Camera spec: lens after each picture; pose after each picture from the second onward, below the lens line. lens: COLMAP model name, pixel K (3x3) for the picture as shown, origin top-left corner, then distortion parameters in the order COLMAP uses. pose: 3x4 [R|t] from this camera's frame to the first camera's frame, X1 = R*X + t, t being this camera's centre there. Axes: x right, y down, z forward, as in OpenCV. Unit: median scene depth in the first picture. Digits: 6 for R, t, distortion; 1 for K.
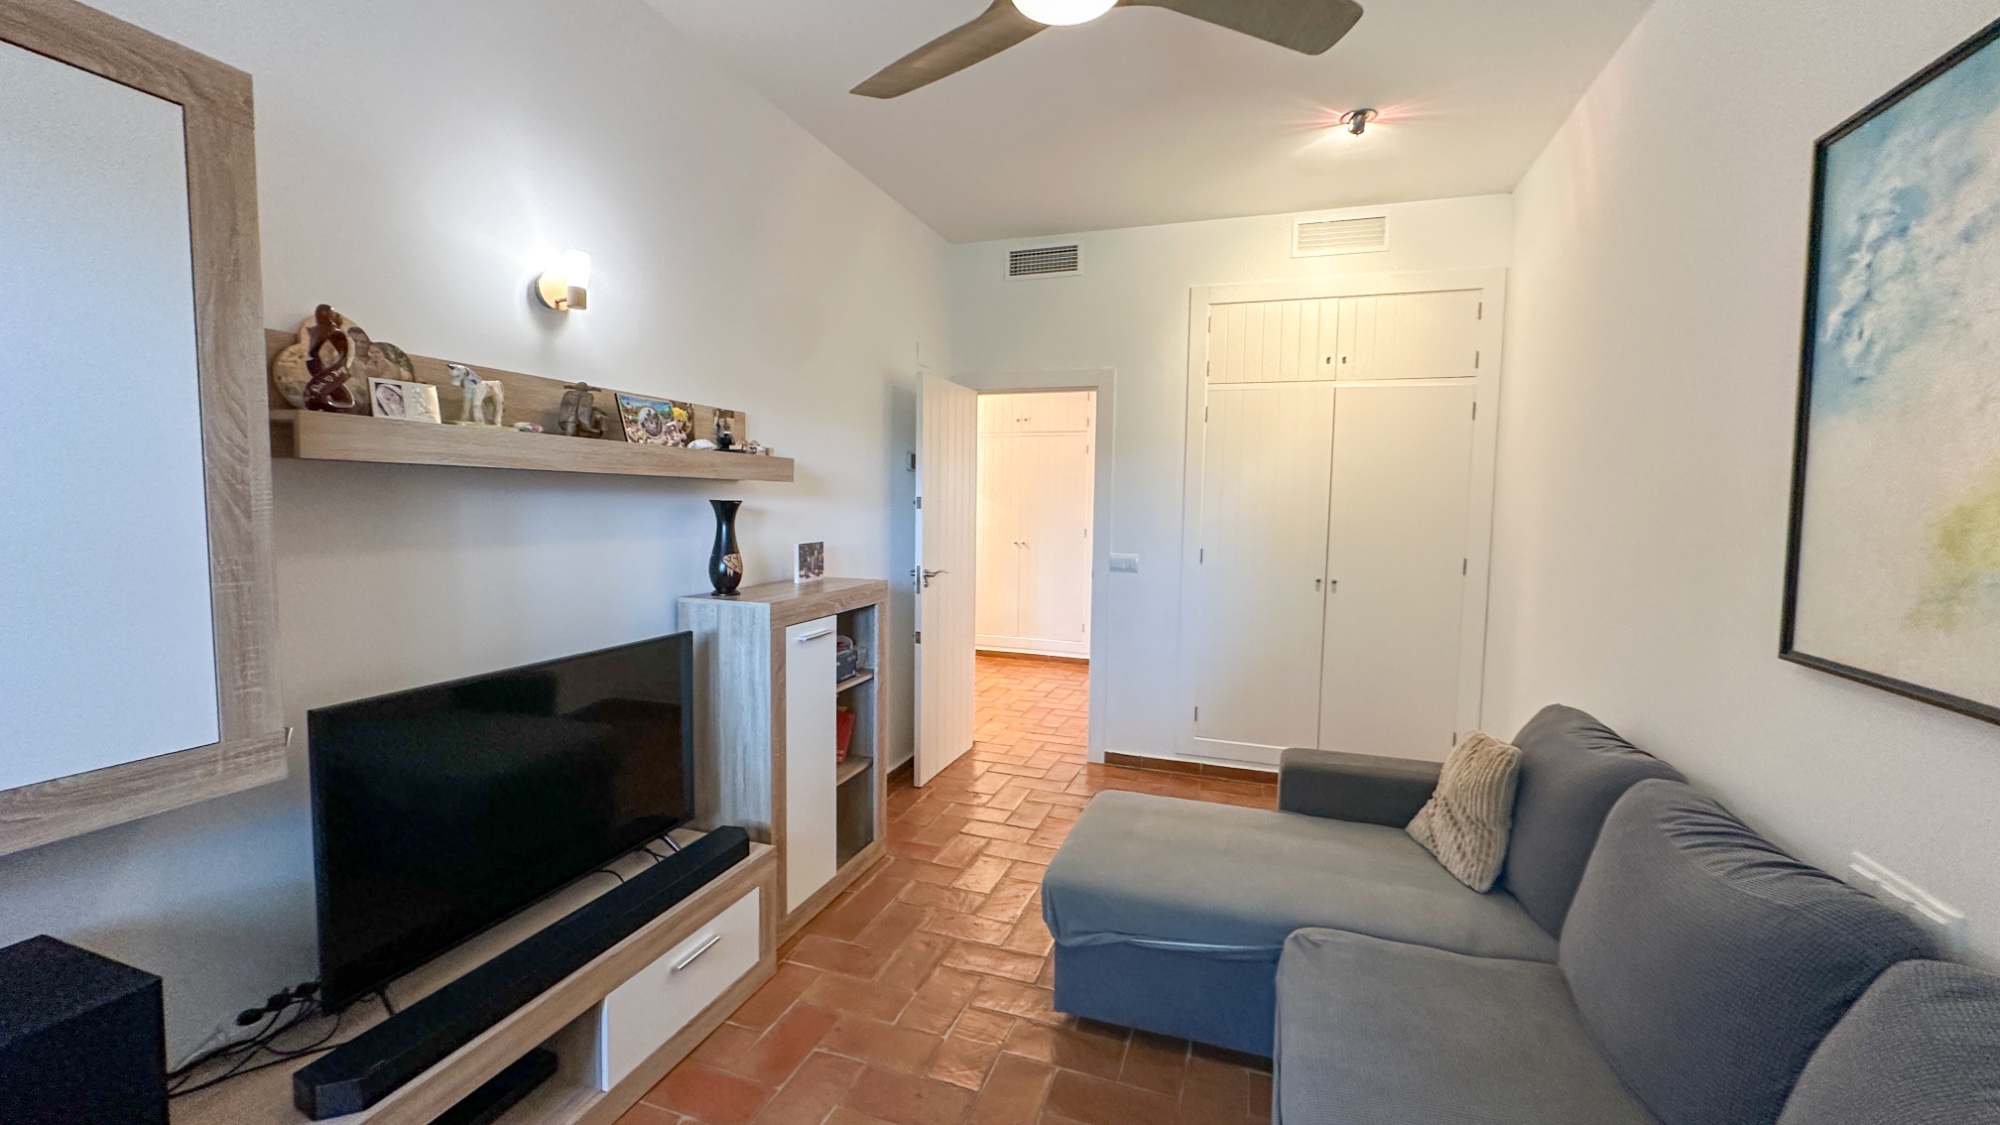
lens RADIAL K [[810.7, 0, 1001.0], [0, 810.7, 557.0], [0, 0, 1]] dist [-0.000114, 0.000001]
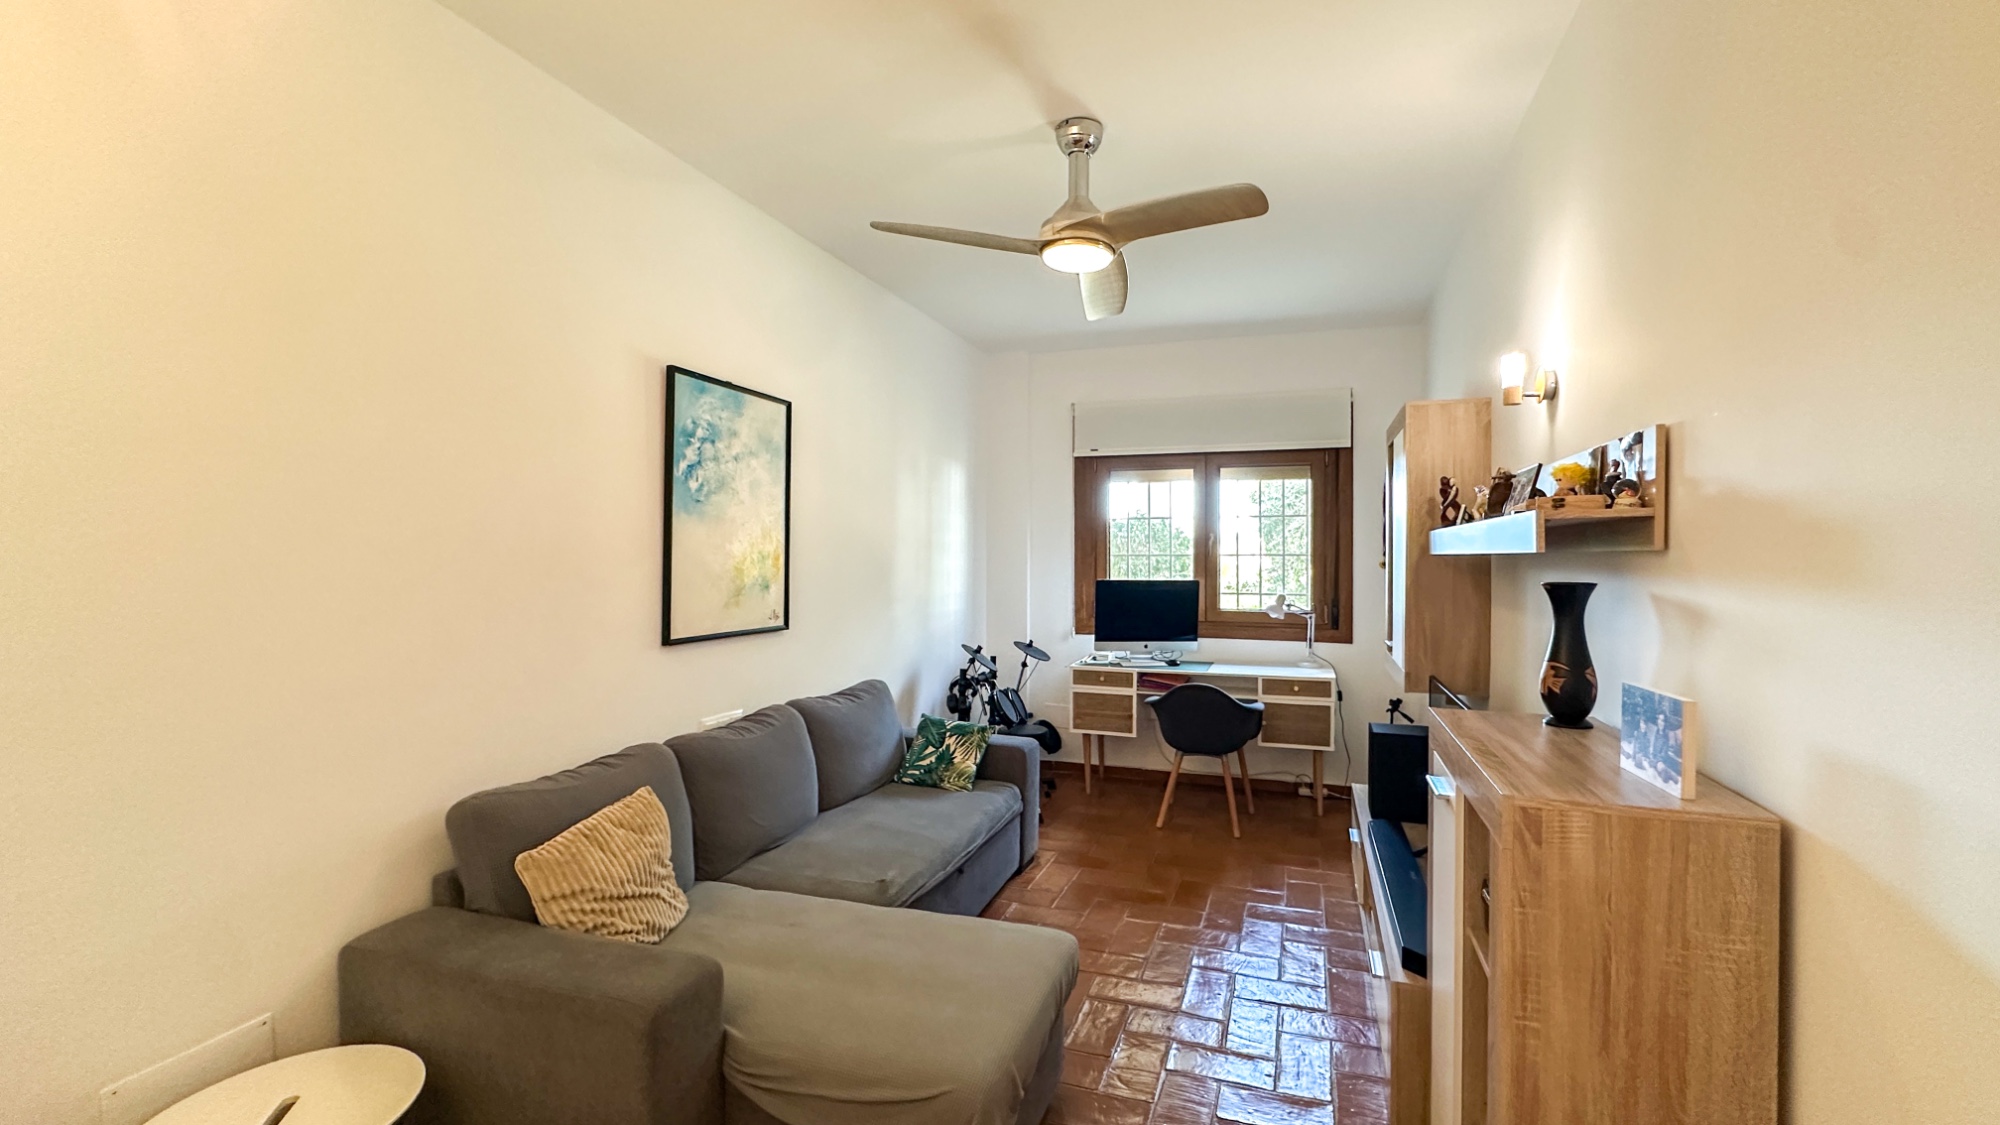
lens RADIAL K [[810.7, 0, 1002.4], [0, 810.7, 557.8], [0, 0, 1]] dist [-0.000114, 0.000001]
pose [[-0.999615, -0.024032, 0.013898, 0.236656], [-0.022889, 0.996751, 0.077223, -0.256257], [-0.015709, 0.076875, -0.996917, 3.152773]]
